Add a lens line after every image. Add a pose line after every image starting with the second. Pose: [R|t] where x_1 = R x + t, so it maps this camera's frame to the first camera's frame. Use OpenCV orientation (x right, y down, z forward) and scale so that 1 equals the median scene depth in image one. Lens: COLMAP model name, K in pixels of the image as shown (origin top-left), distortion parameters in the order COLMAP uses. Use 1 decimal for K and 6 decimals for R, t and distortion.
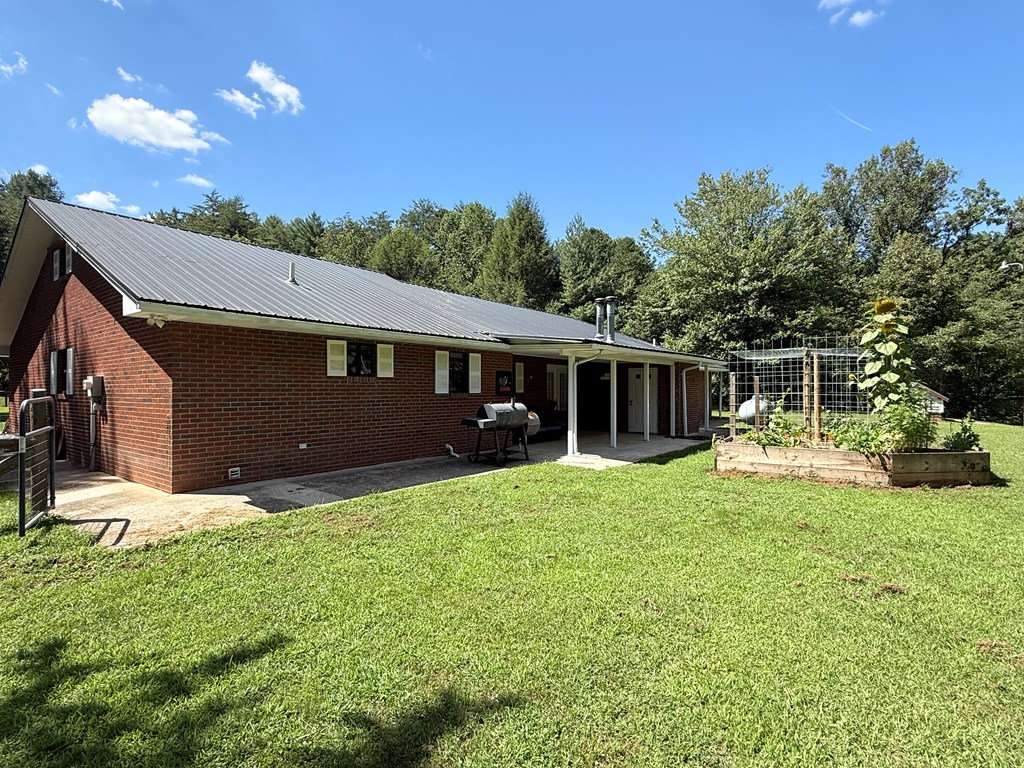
lens RADIAL K [[509.3, 0, 512.0], [0, 509.3, 384.0], [0, 0, 1]] dist [0.003704, 0.000041]
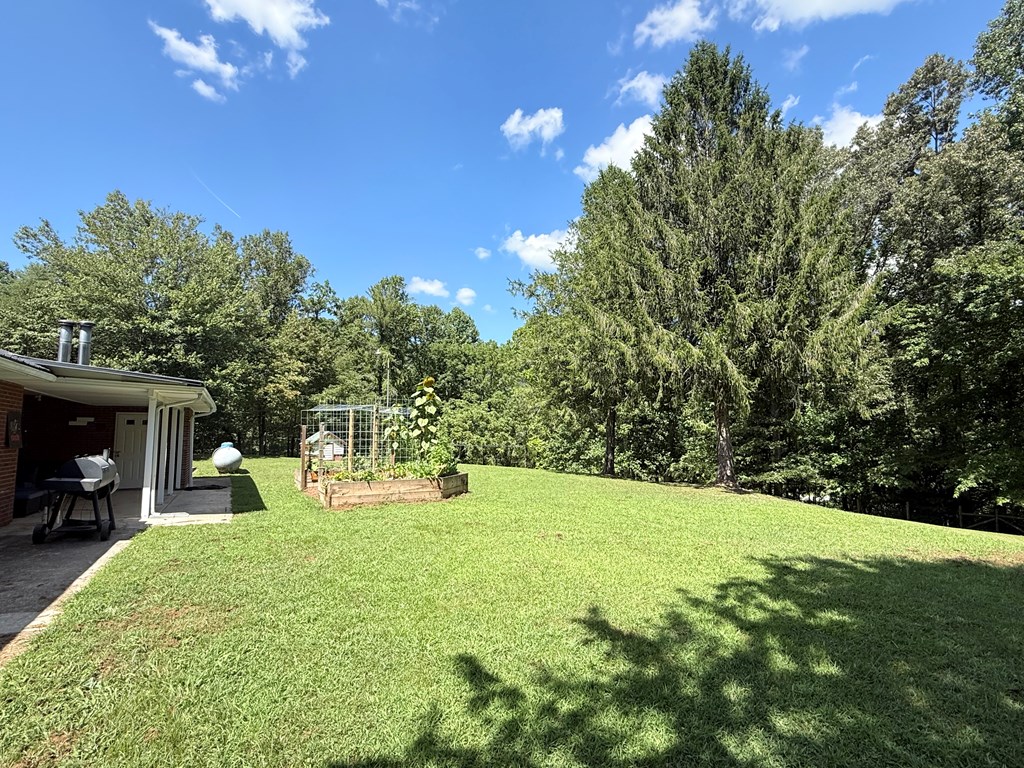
lens RADIAL K [[509.3, 0, 512.0], [0, 509.3, 384.0], [0, 0, 1]] dist [0.003704, 0.000041]
pose [[0.406577, 0.091331, 0.909040, -0.251214], [-0.006379, 0.995250, -0.097139, 0.000340], [-0.913594, 0.033696, 0.405229, 0.066963]]
